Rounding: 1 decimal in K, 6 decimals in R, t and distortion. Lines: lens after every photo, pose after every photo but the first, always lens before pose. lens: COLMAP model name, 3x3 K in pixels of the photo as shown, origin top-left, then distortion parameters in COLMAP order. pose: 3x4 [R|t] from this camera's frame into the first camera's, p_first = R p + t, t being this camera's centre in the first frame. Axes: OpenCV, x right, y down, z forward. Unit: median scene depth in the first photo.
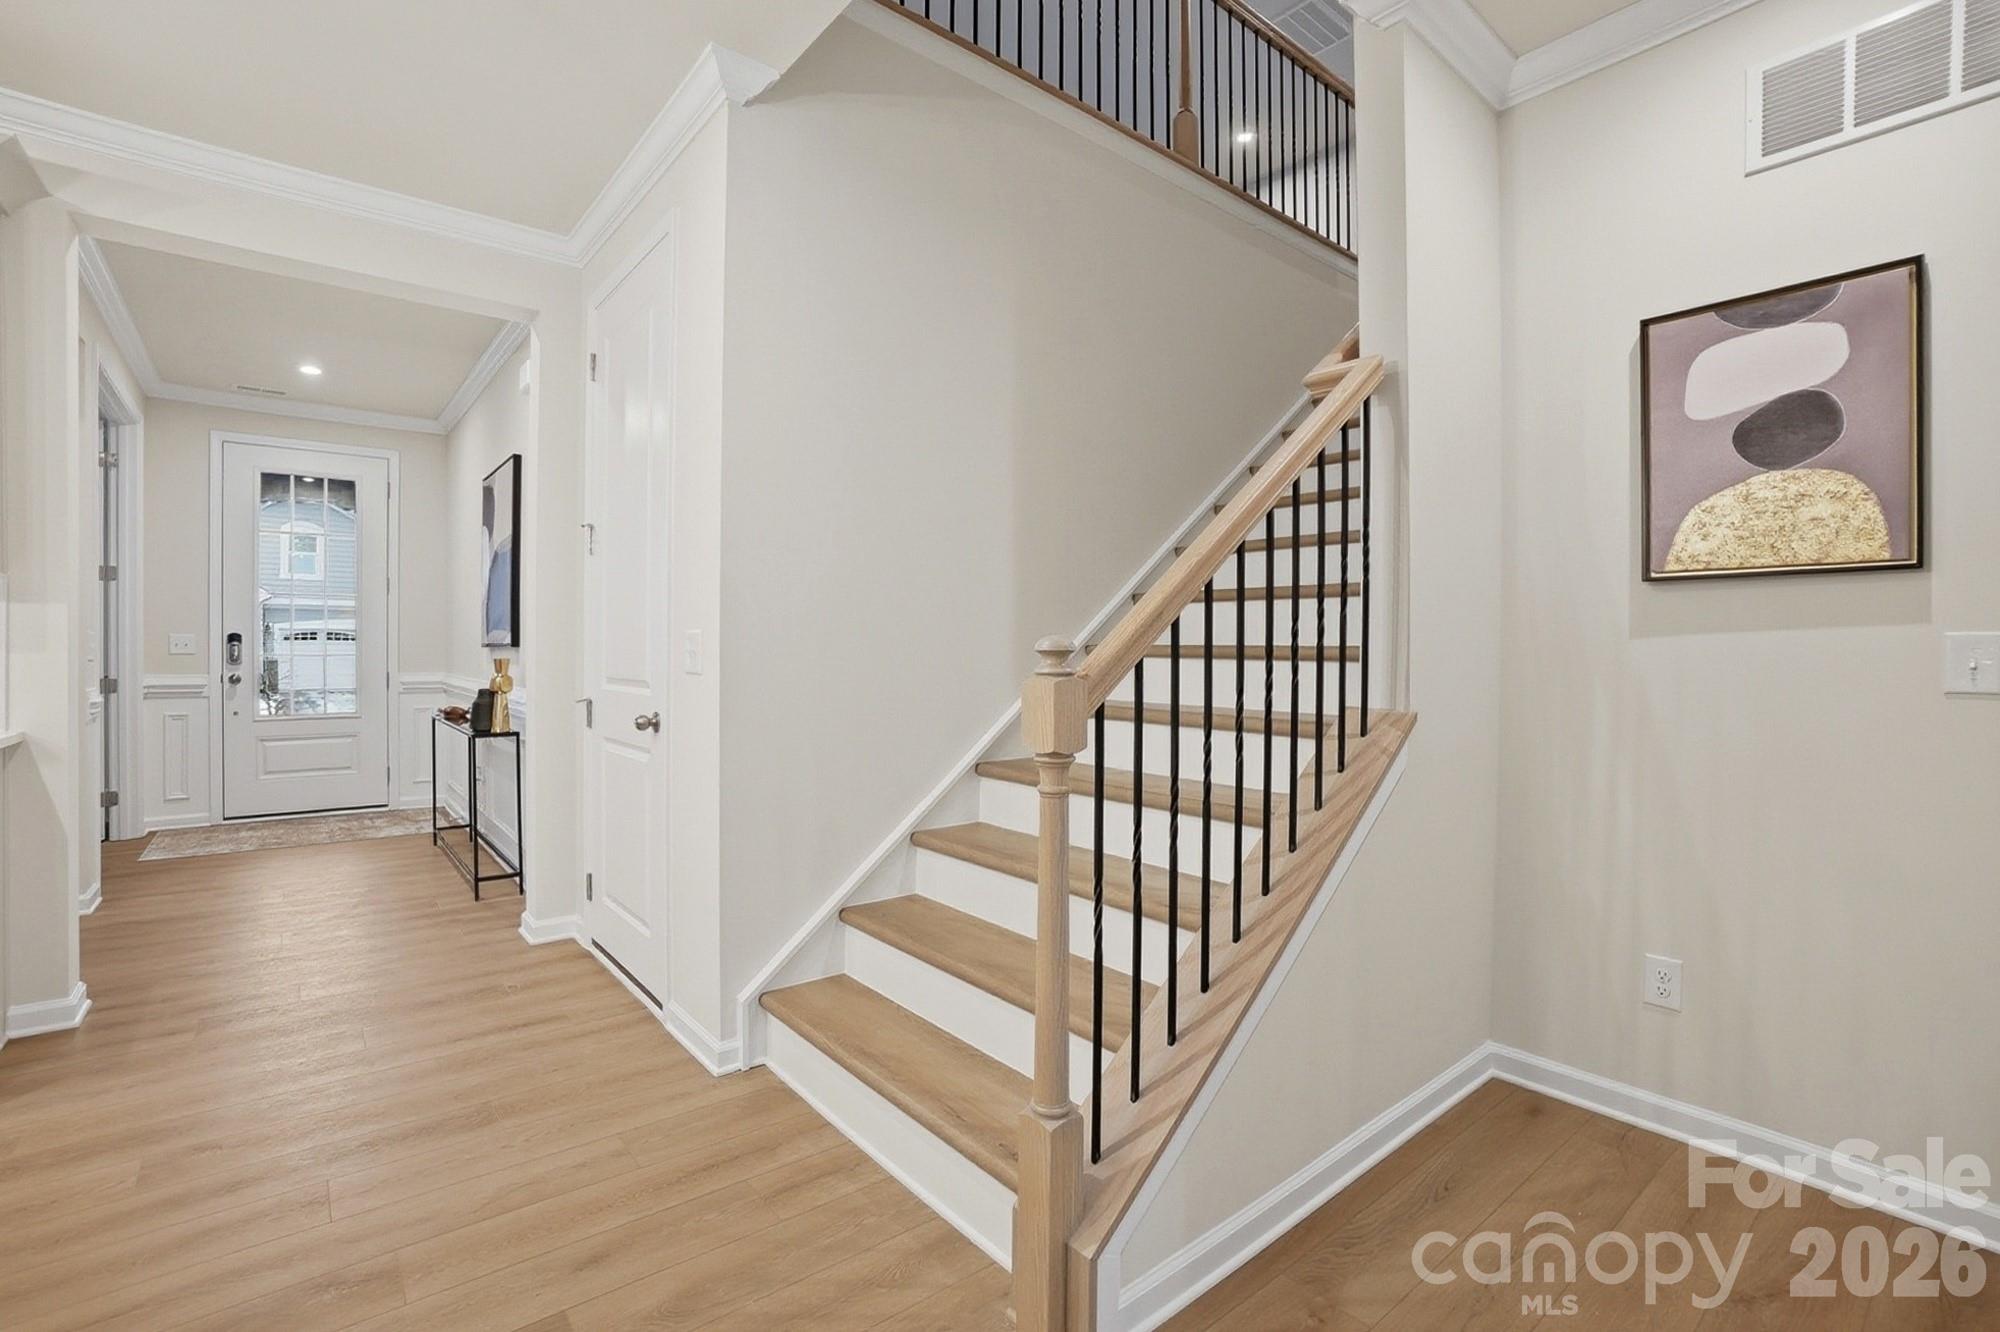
lens RADIAL K [[907.7, 0, 981.3], [0, 907.7, 650.3], [0, 0, 1]] dist [-0.035224, 0.006906]
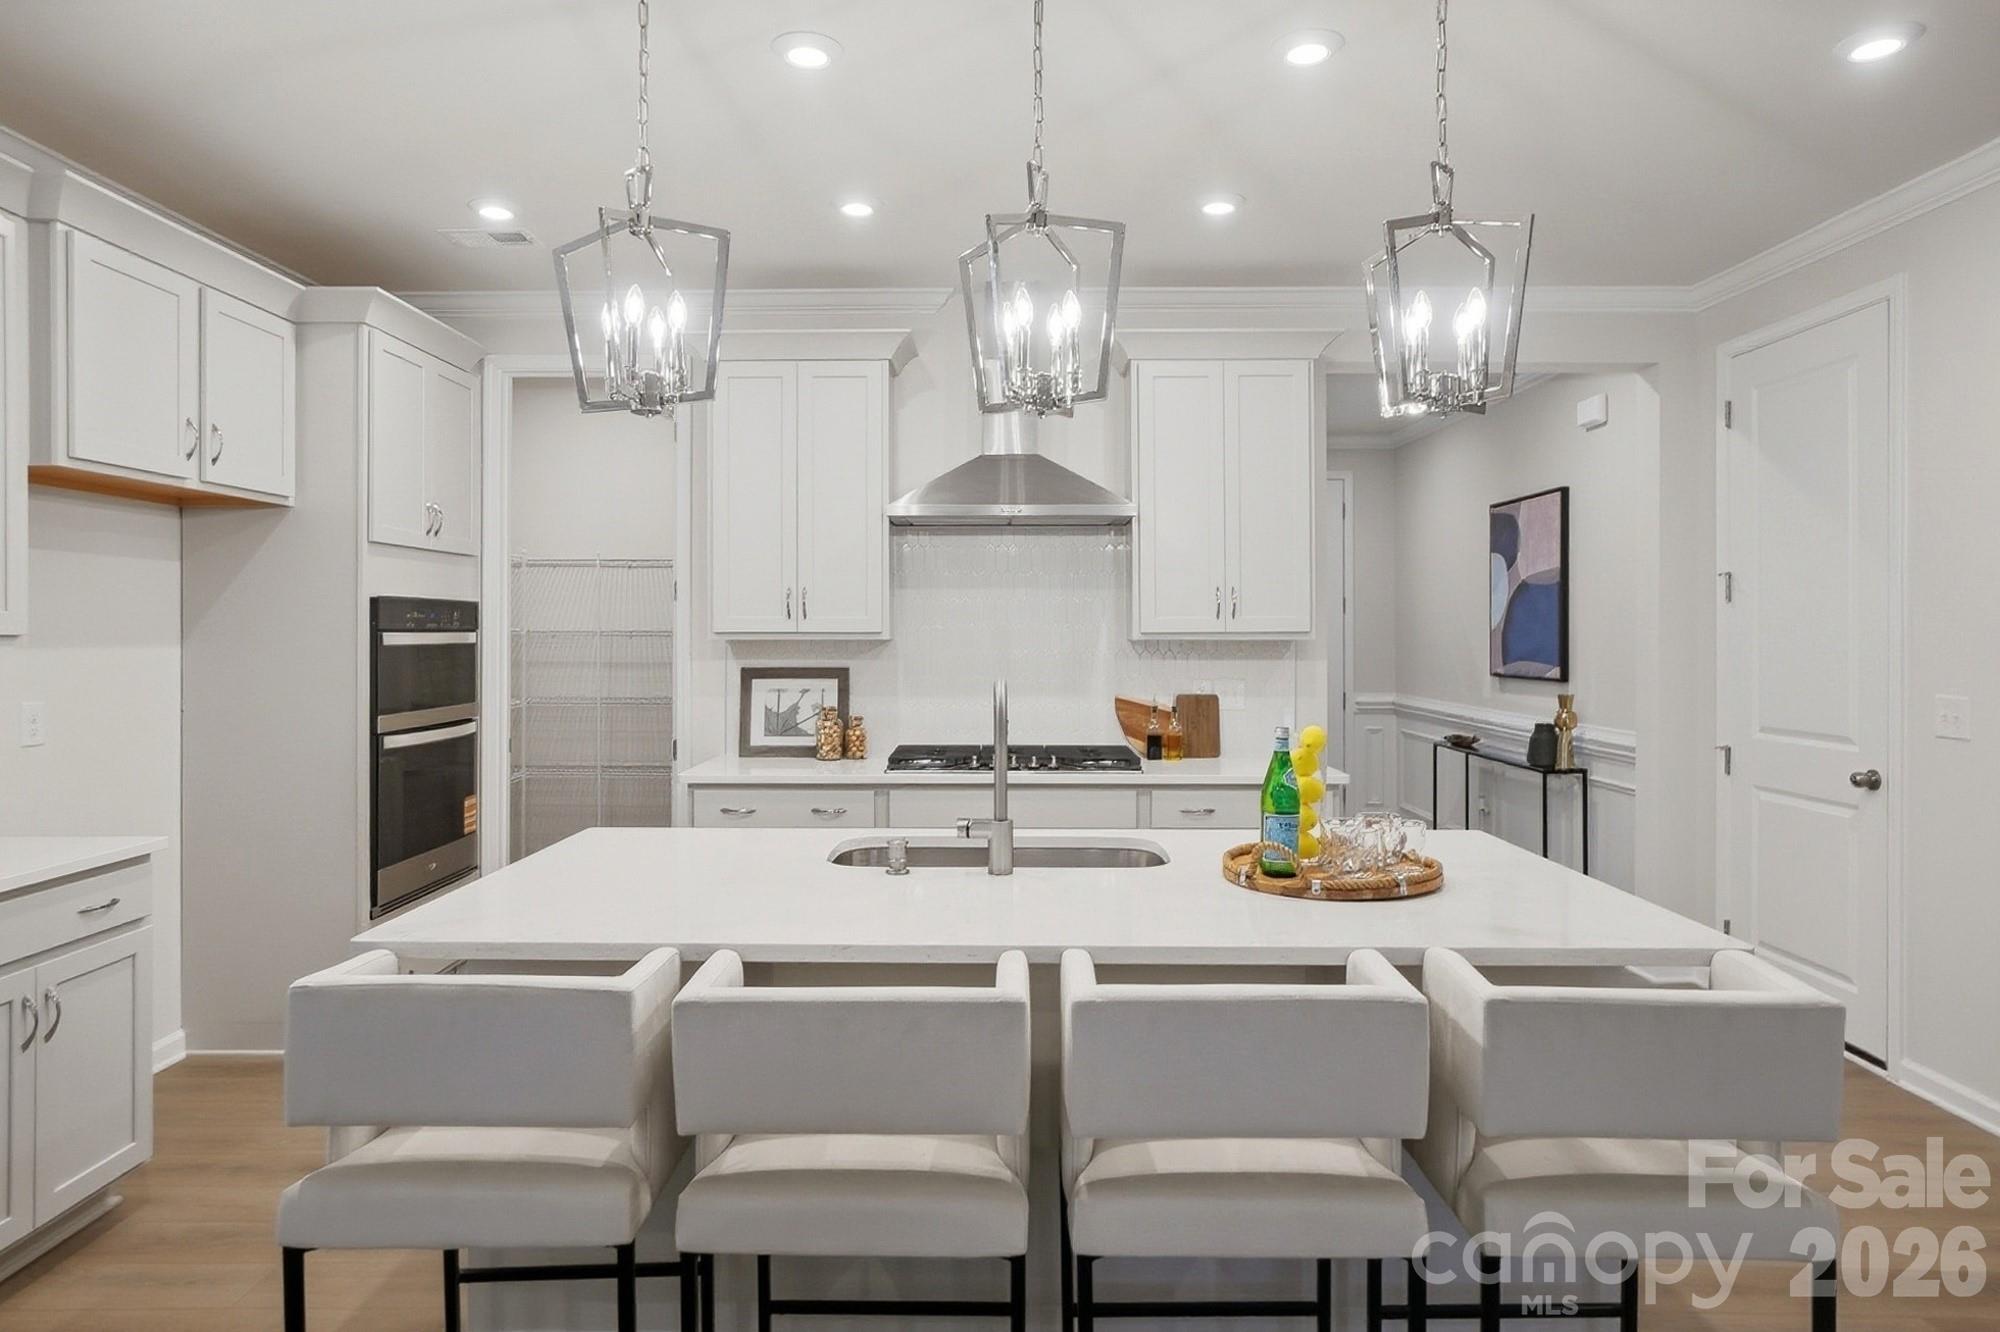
lens RADIAL K [[1200.0, 0, 998.1], [0, 1200.0, 638.7], [0, 0, 1]] dist [0.001028, 0.007983]
pose [[0.787647, -0.003099, -0.616119, -0.216361], [0.002883, 0.999995, -0.001345, -0.057284], [0.616120, -0.000717, 0.787652, -0.481012]]
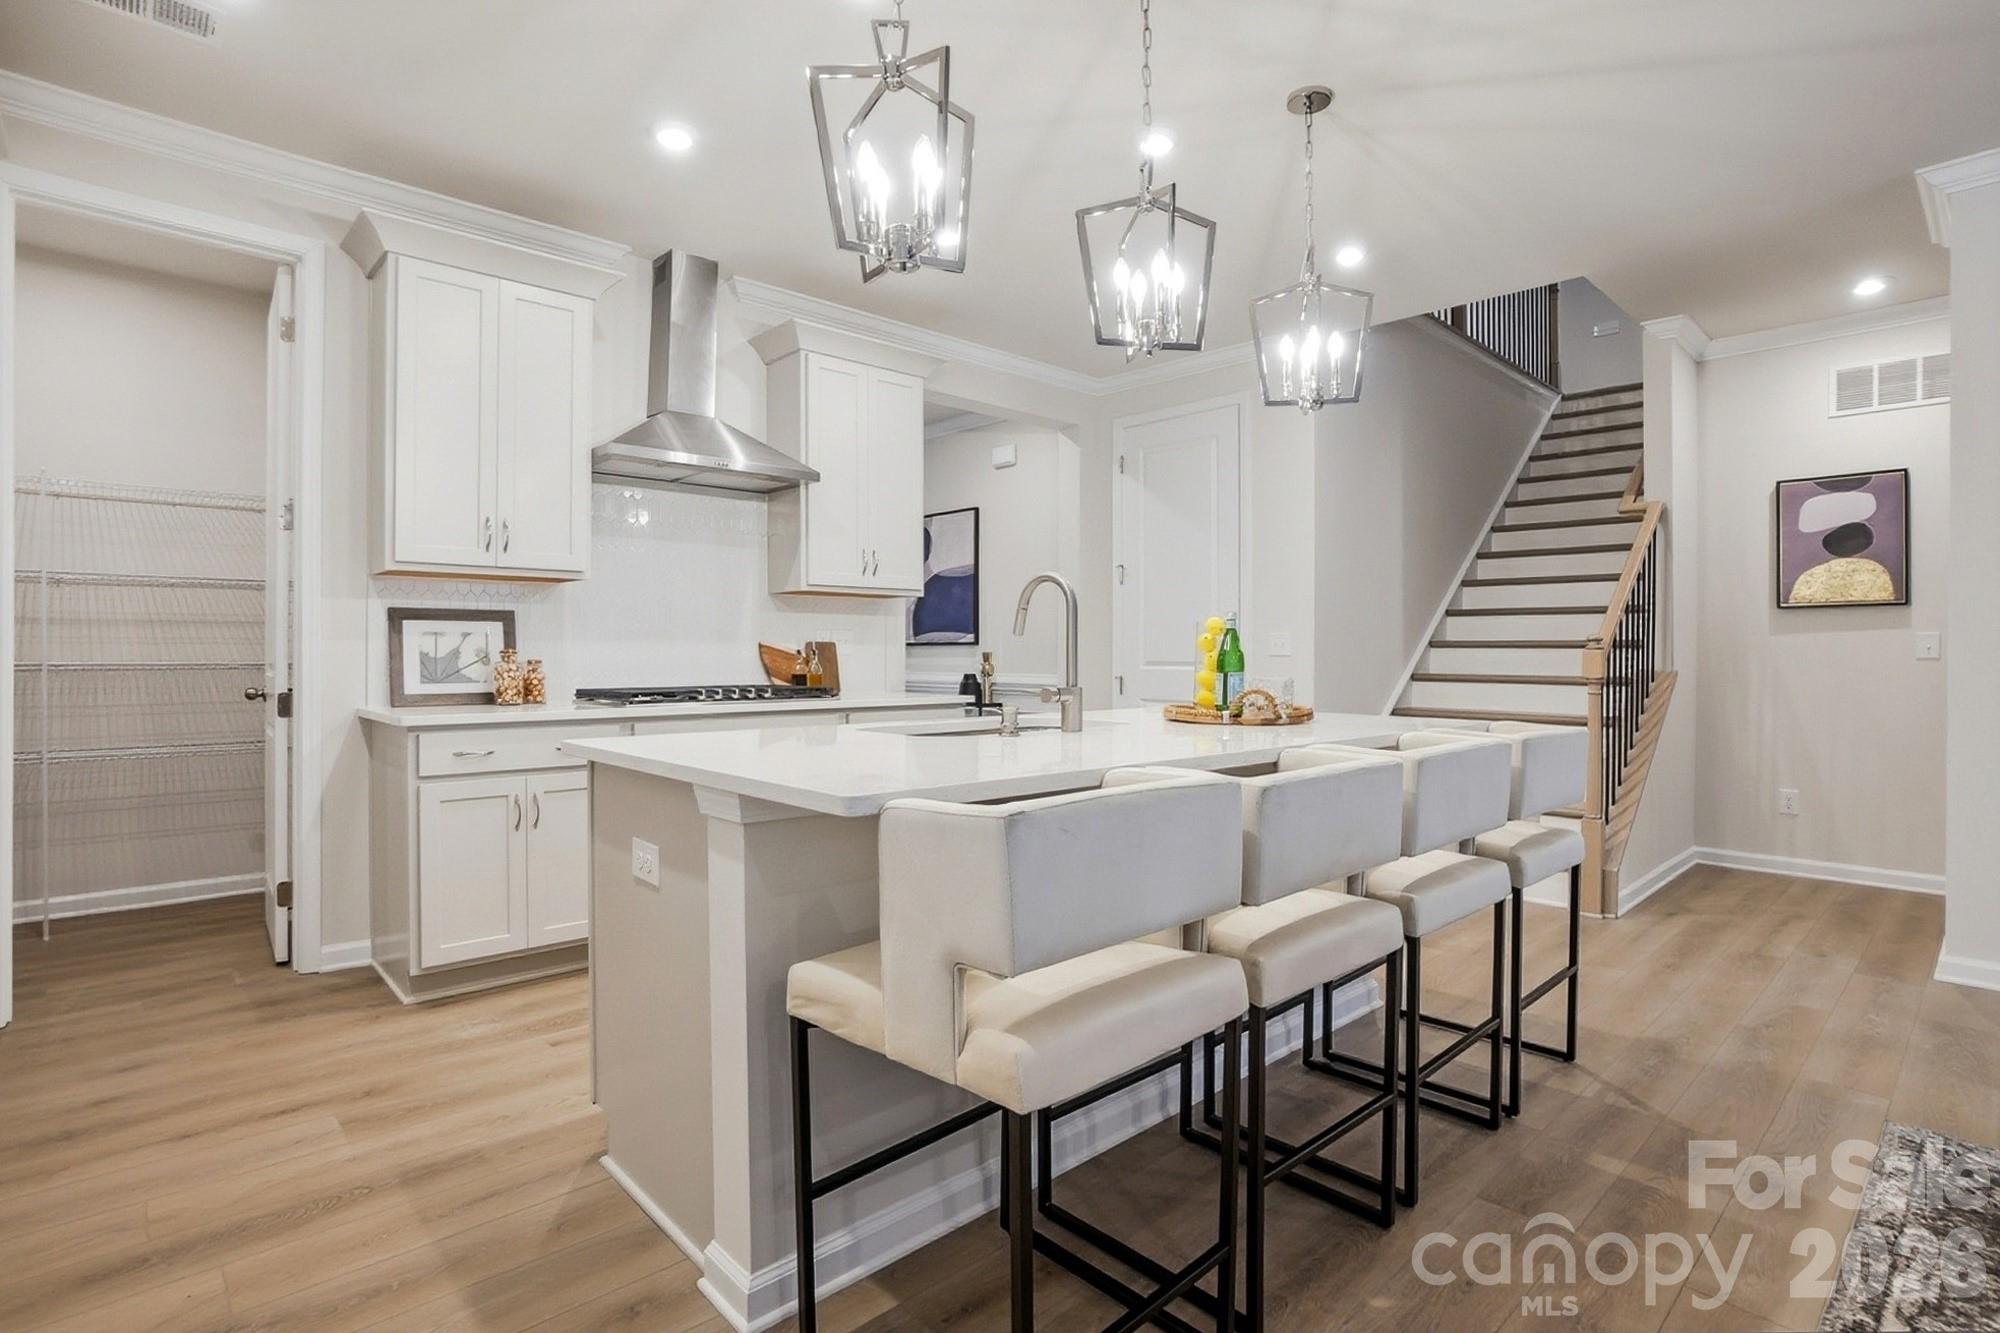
lens RADIAL K [[997.4, 0, 993.0], [0, 997.4, 653.9], [0, 0, 1]] dist [-0.019719, 0.003959]
pose [[0.996249, -0.003589, 0.086457, -0.701743], [0.003740, 0.999992, -0.001587, 0.014749], [-0.086451, 0.001905, 0.996254, -0.620237]]
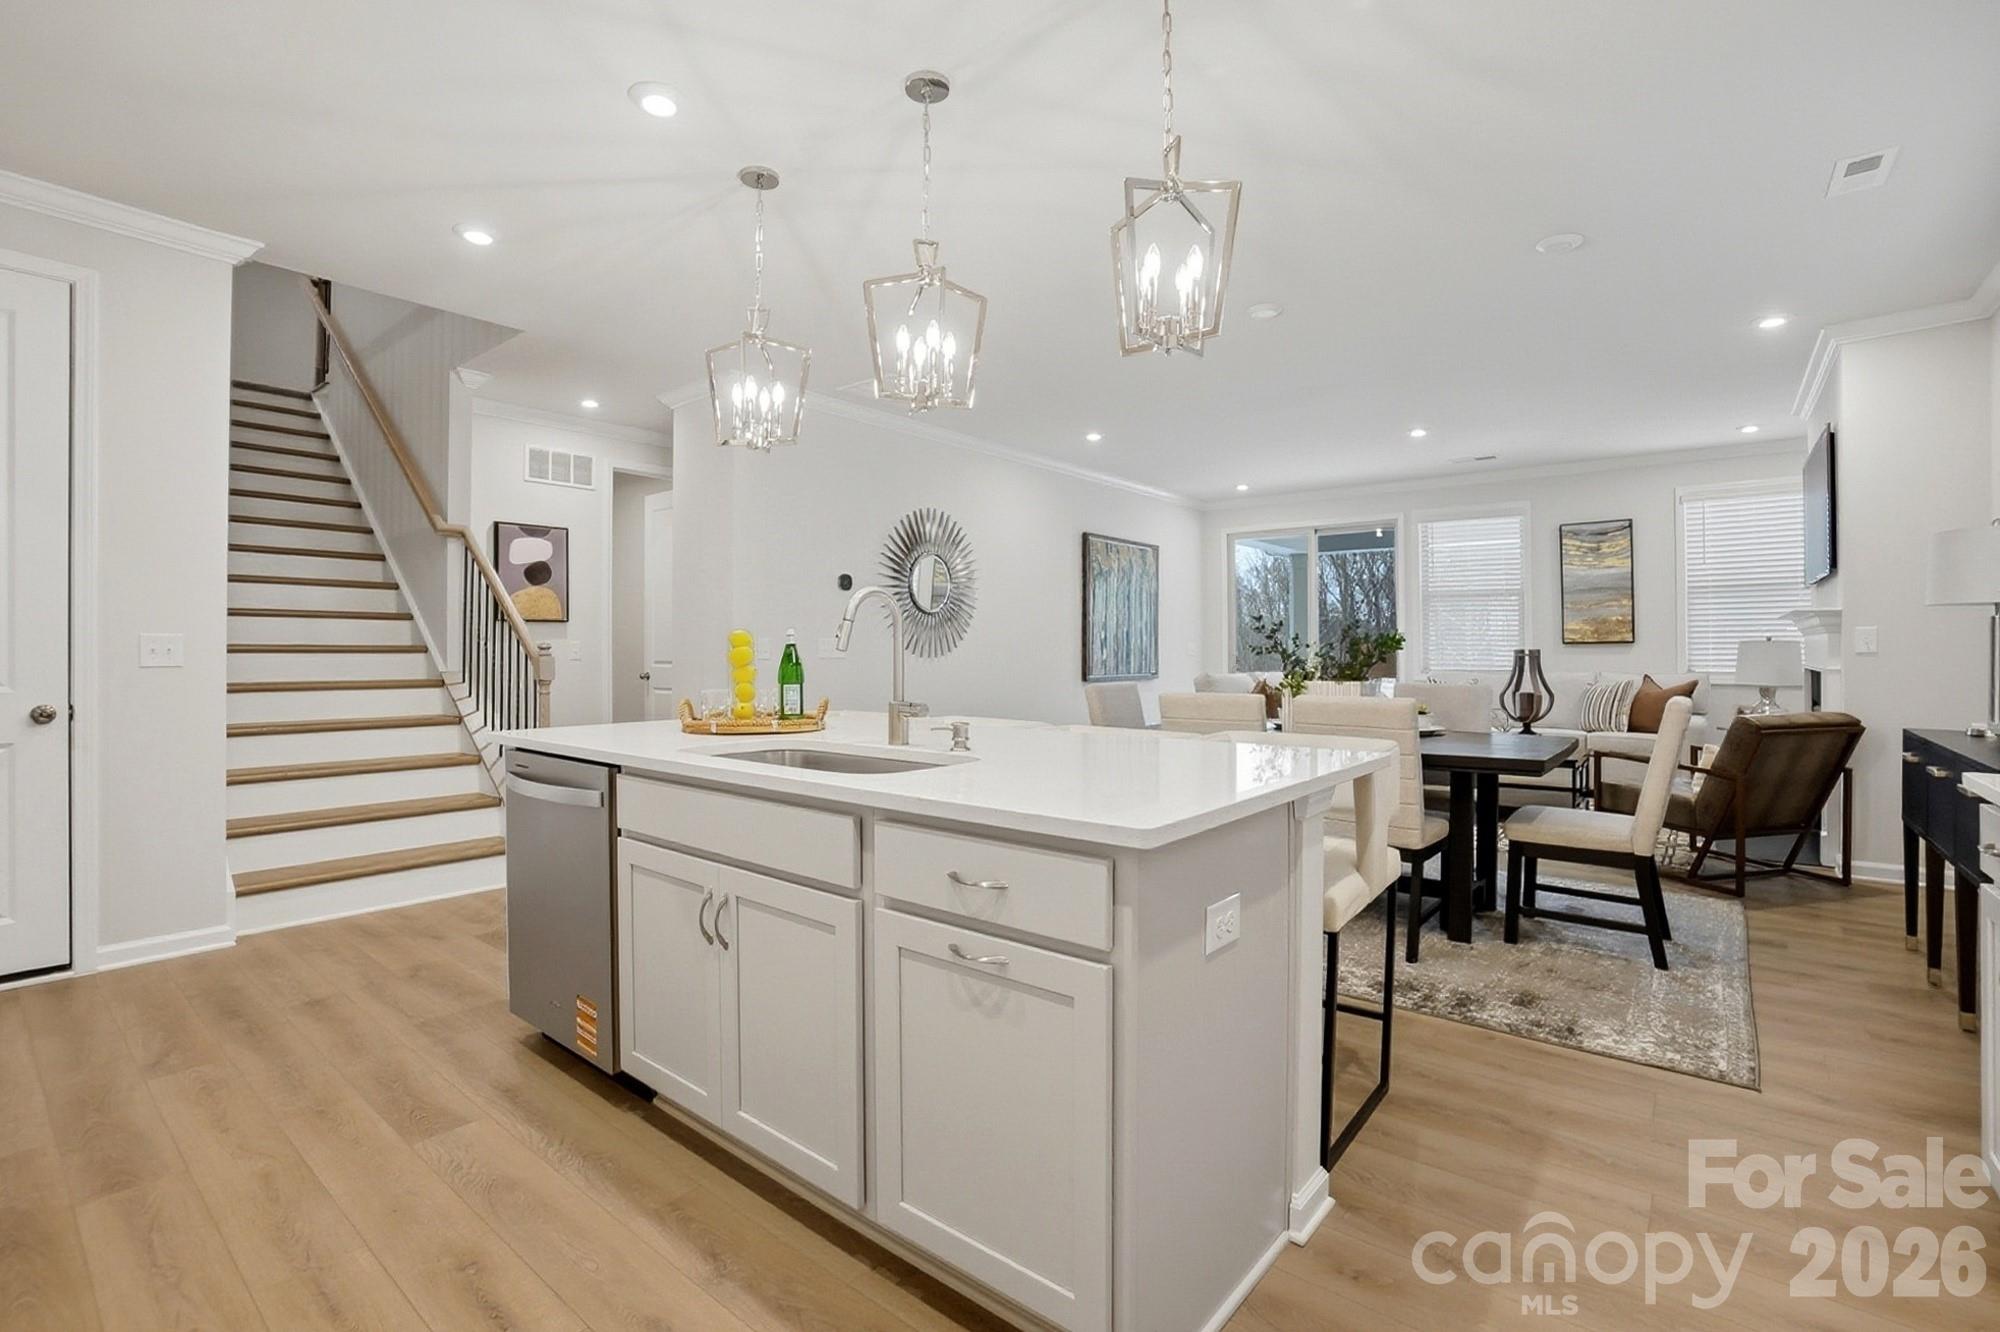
lens RADIAL K [[907.7, 0, 996.5], [0, 907.7, 638.8], [0, 0, 1]] dist [-0.035224, 0.006906]
pose [[-0.220833, 0.007555, 0.975282, -1.193012], [0.004761, 0.999966, -0.006668, 0.000746], [-0.975300, 0.003170, -0.220861, 0.076225]]
